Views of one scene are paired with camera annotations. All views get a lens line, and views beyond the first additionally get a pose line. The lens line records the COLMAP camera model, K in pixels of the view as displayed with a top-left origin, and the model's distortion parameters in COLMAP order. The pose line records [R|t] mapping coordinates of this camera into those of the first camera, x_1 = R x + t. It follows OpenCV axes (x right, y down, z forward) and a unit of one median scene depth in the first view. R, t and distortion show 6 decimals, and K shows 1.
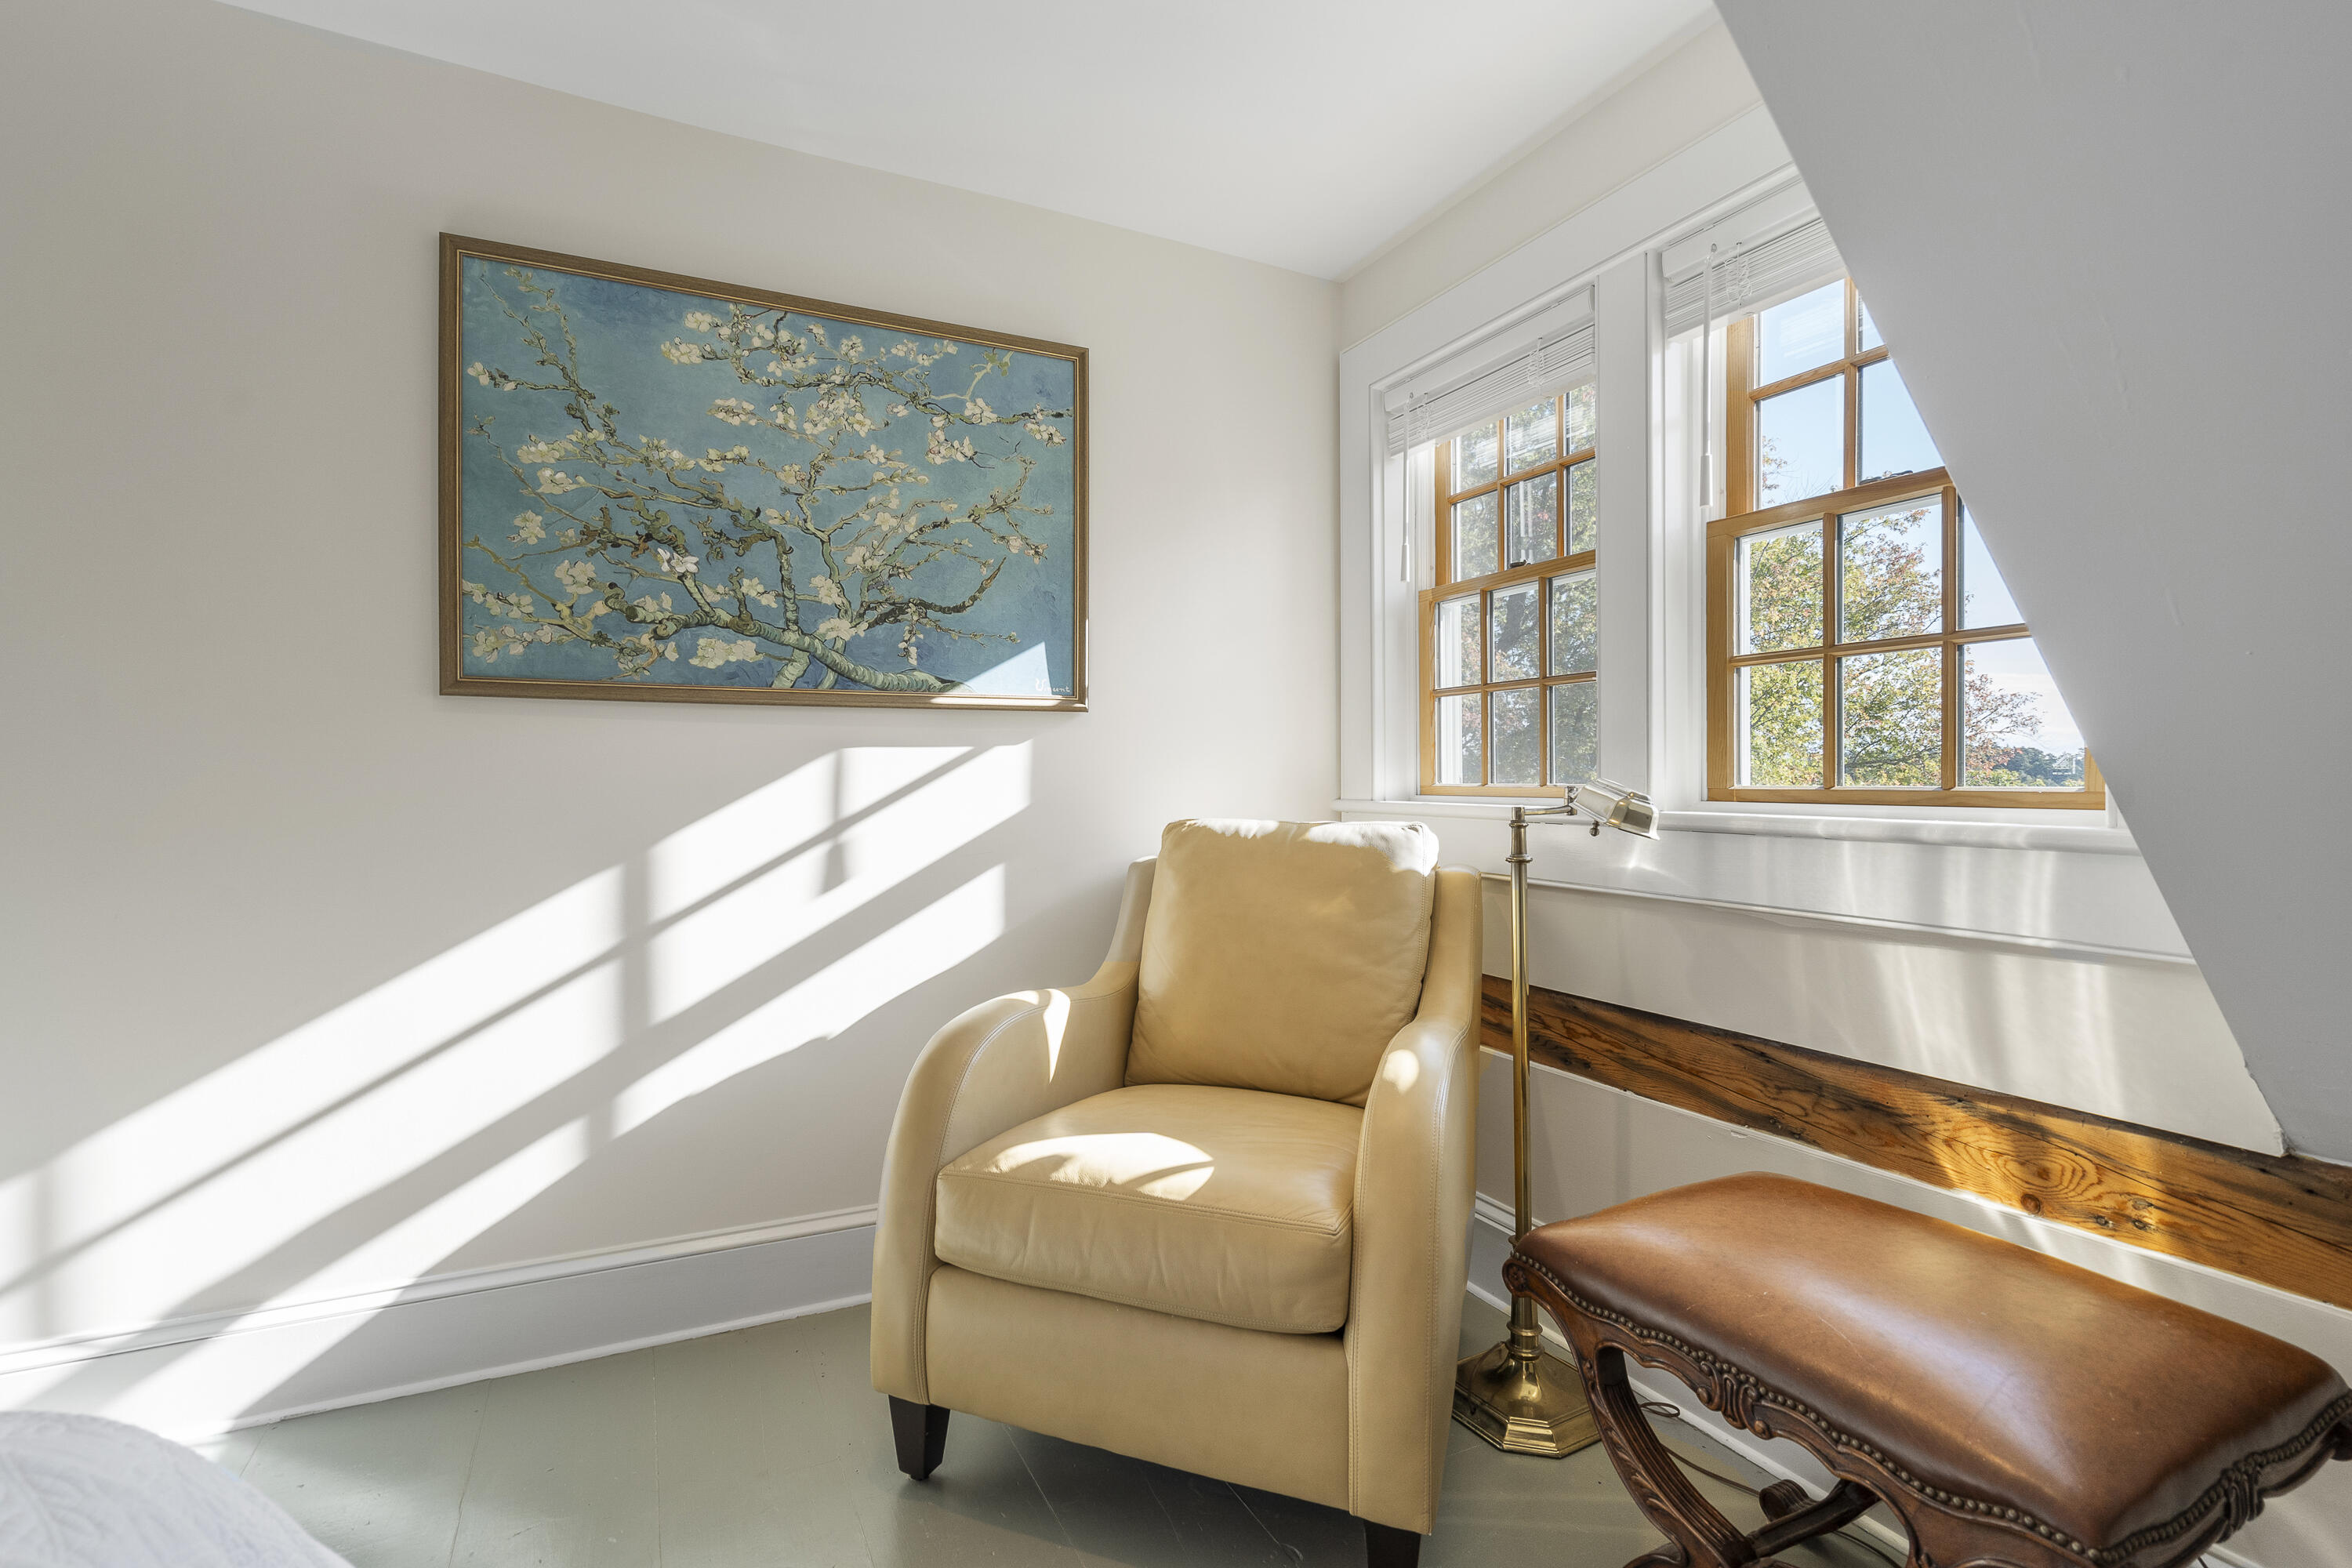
lens RADIAL K [[1053.0, 0, 1177.9], [0, 1053.0, 794.1], [0, 0, 1]] dist [-0.004033, -0.000890]
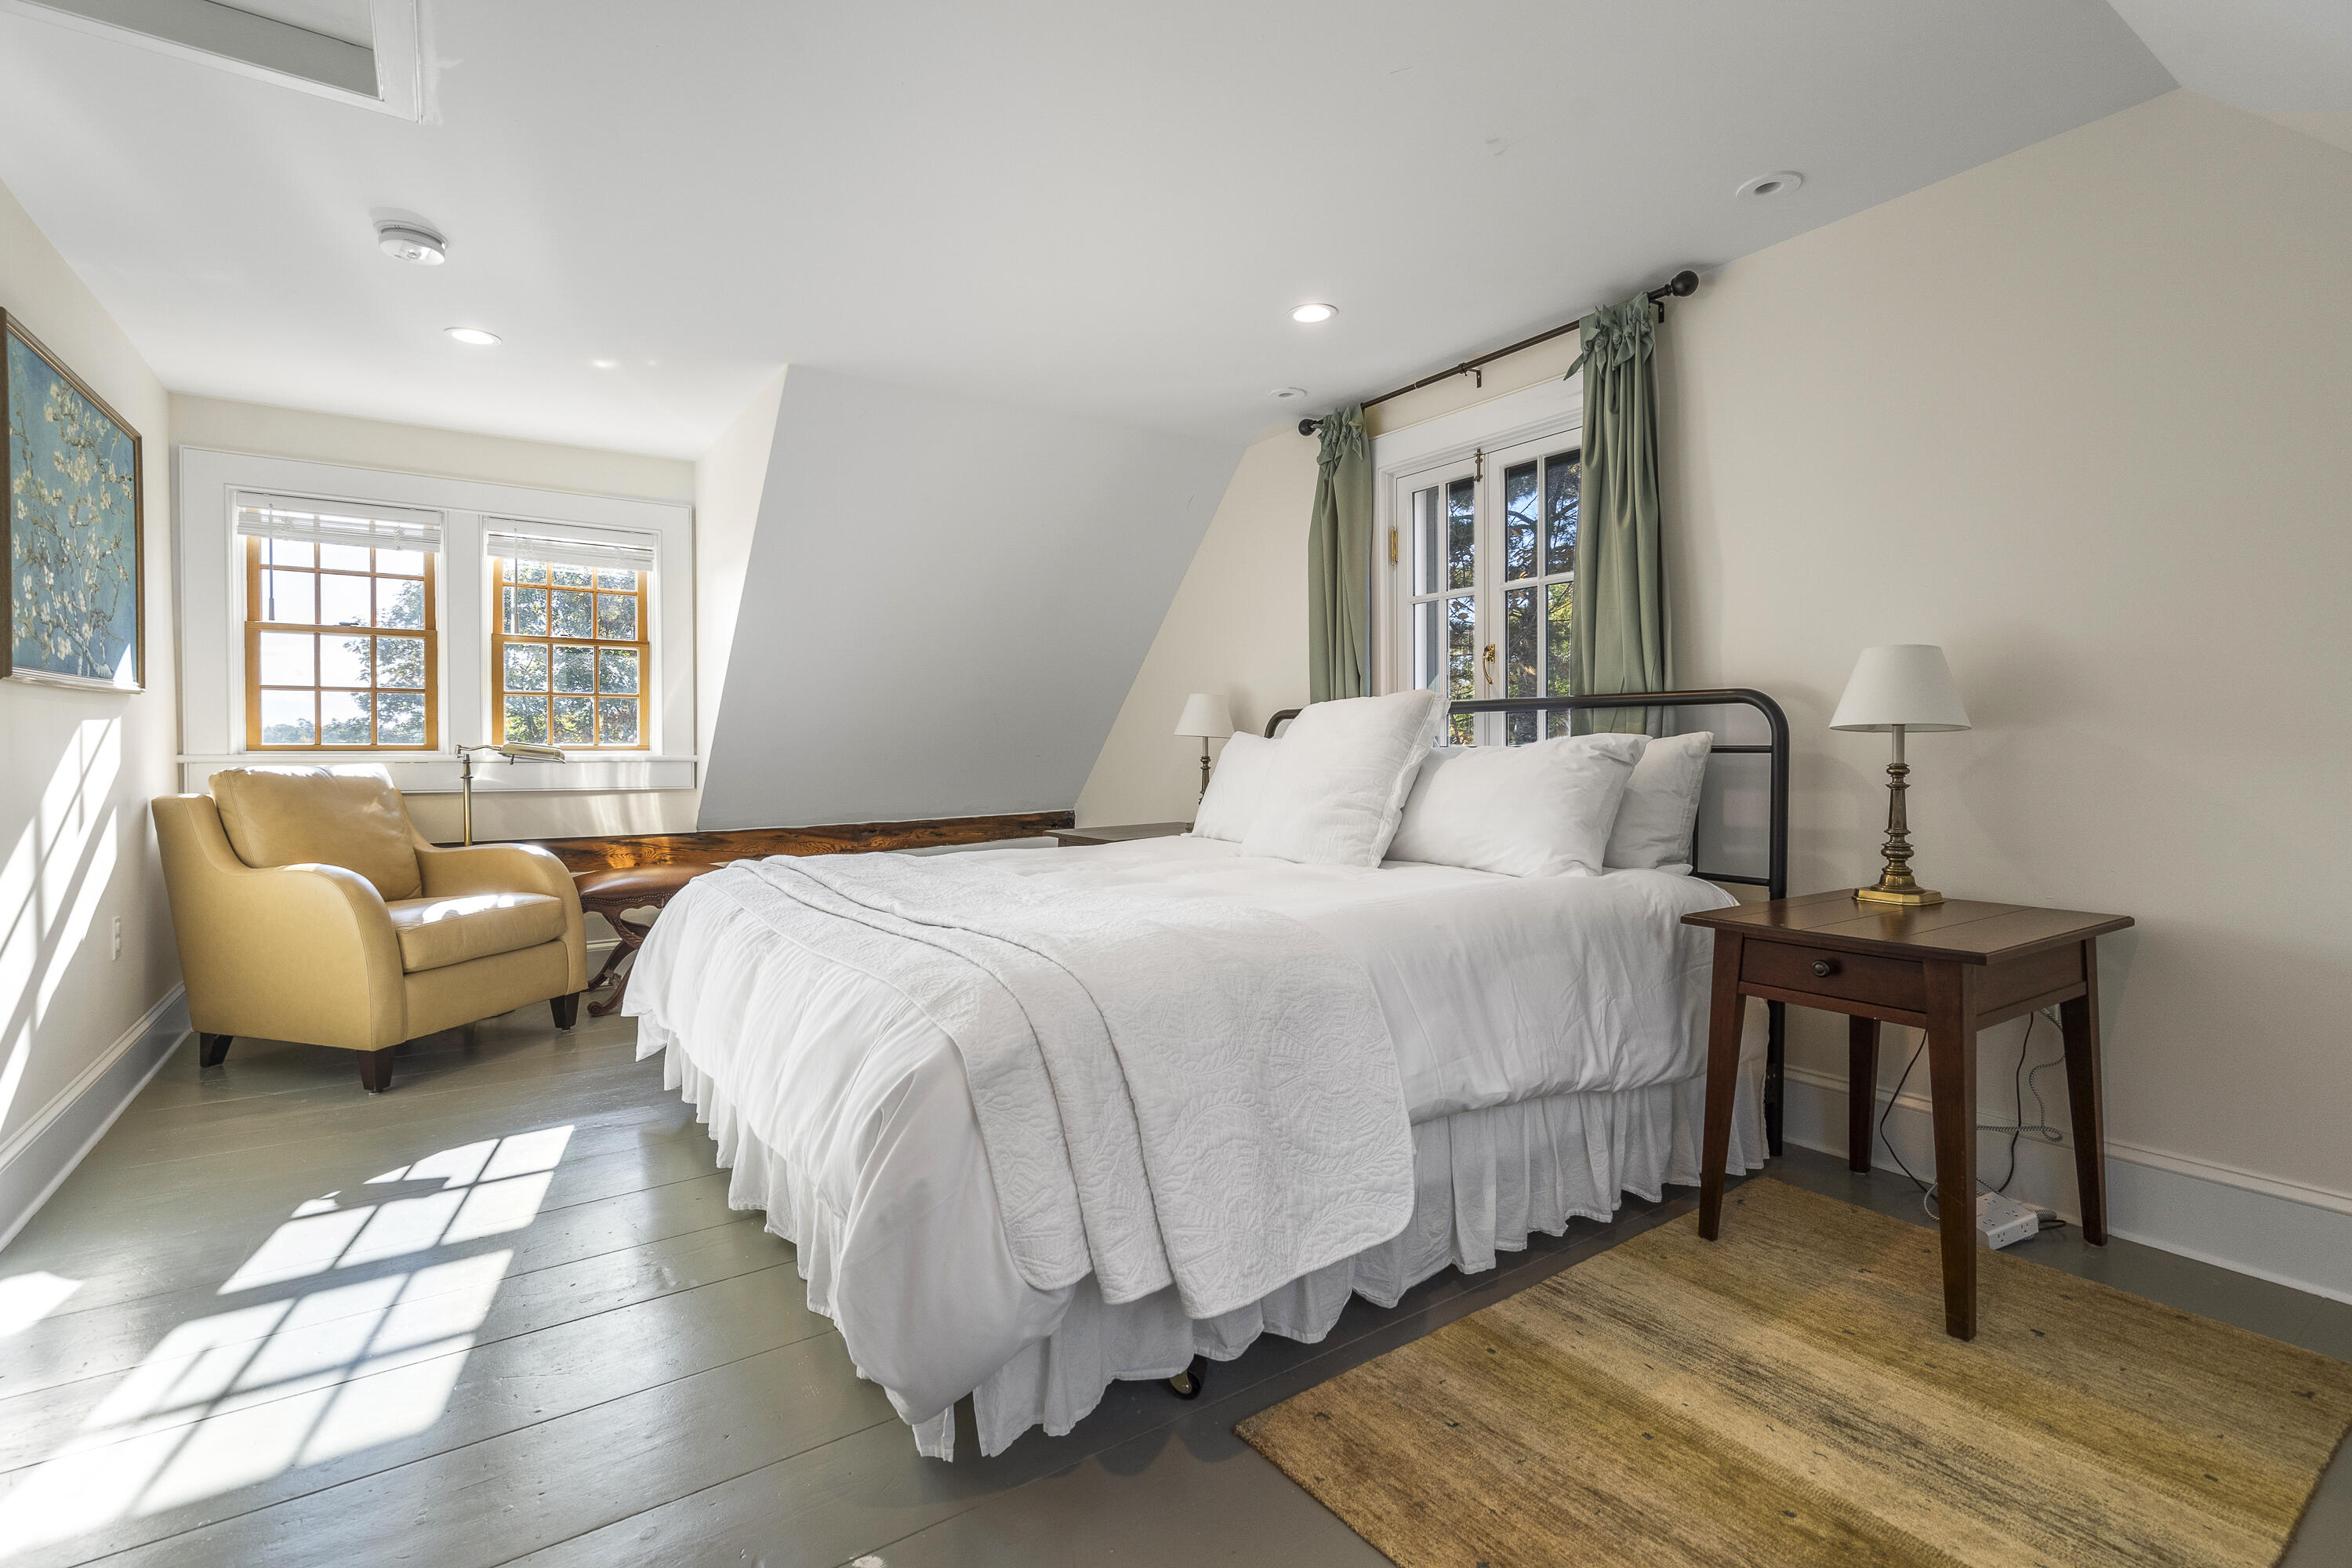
lens RADIAL K [[1053.0, 0, 1177.9], [0, 1053.0, 794.1], [0, 0, 1]] dist [-0.004033, -0.000890]
pose [[-0.136131, -0.053150, 0.989264, -2.667711], [0.011279, 0.998412, 0.055194, -0.011396], [-0.990627, 0.018671, -0.135315, -0.271555]]
